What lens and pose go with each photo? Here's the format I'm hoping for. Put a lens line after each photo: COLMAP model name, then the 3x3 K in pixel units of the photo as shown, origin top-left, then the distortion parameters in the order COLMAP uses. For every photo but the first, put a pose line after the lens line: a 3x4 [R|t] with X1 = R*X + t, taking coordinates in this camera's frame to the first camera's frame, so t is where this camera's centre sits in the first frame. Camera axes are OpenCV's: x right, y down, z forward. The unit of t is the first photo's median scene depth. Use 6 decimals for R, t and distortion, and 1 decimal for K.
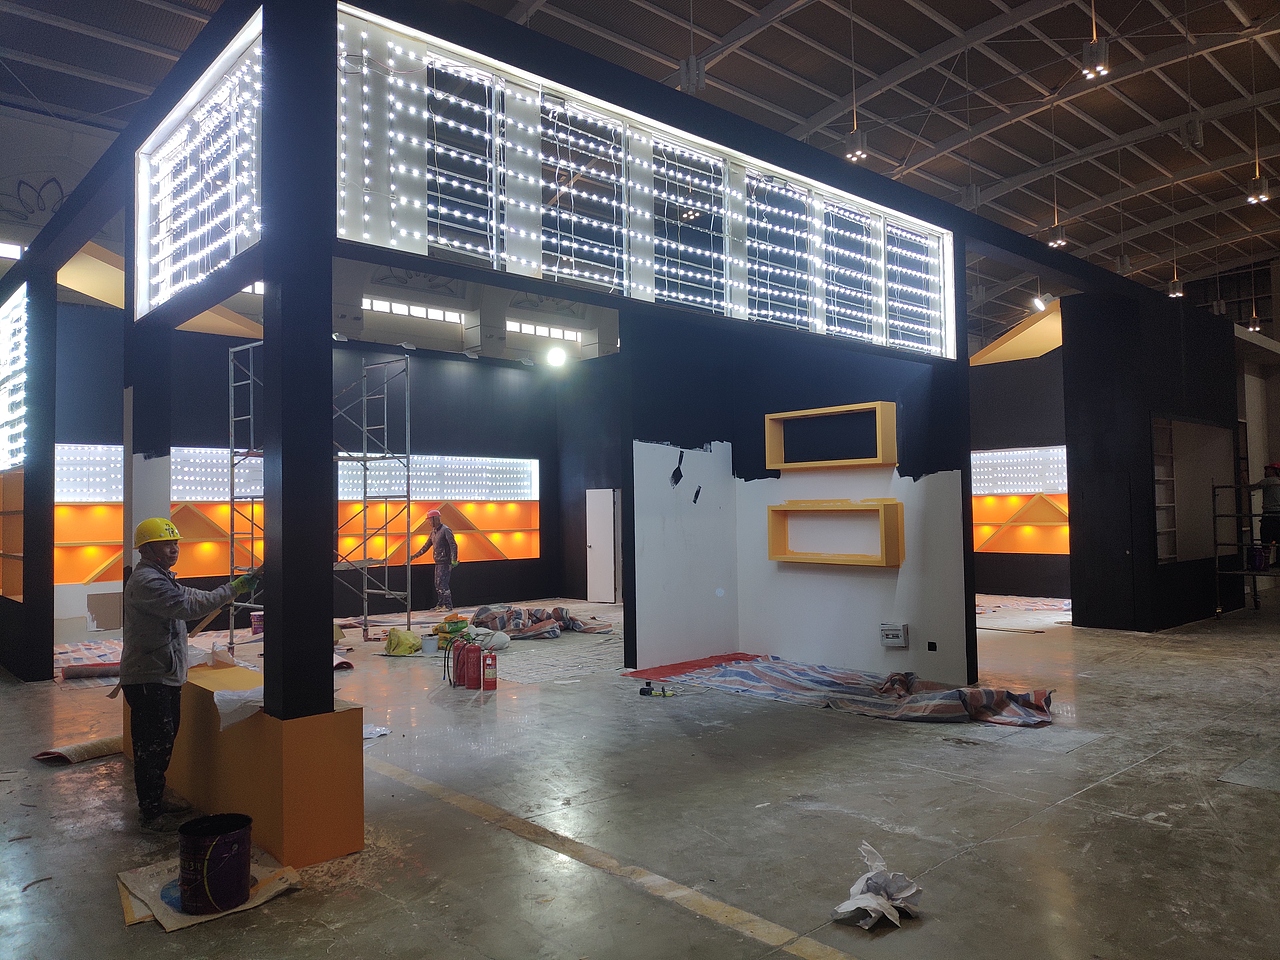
lens RADIAL K [[914.8, 0, 637.5], [0, 914.8, 480.9], [0, 0, 1]] dist [-0.000220, -0.000093]
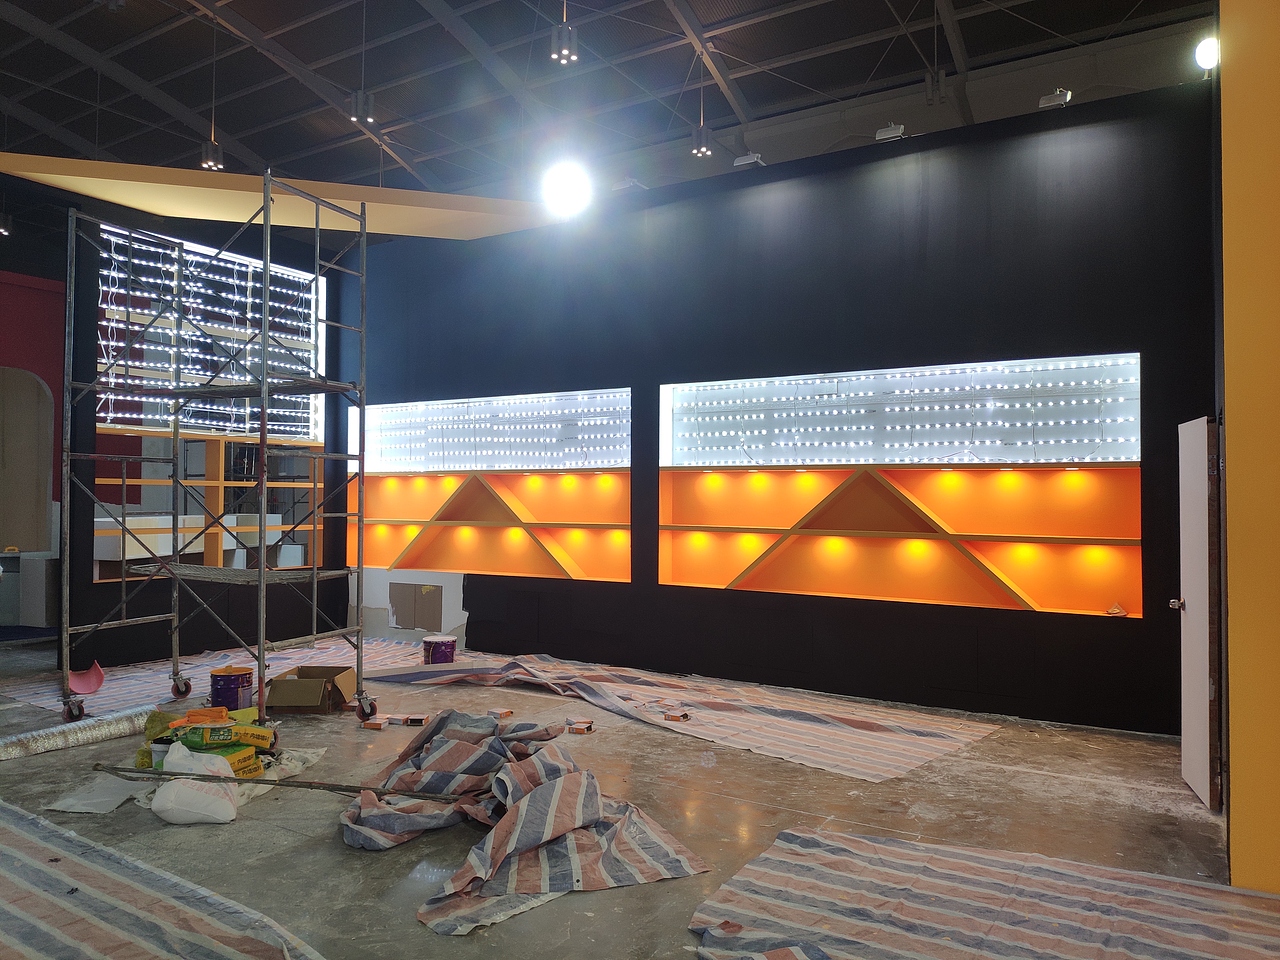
lens RADIAL K [[914.8, 0, 639.9], [0, 914.8, 478.2], [0, 0, 1]] dist [-0.000220, -0.000093]
pose [[0.264351, 0.005762, -0.964409, 0.203119], [0.028379, 0.999503, 0.013751, 0.017370], [0.964009, -0.031004, 0.264056, 0.749424]]
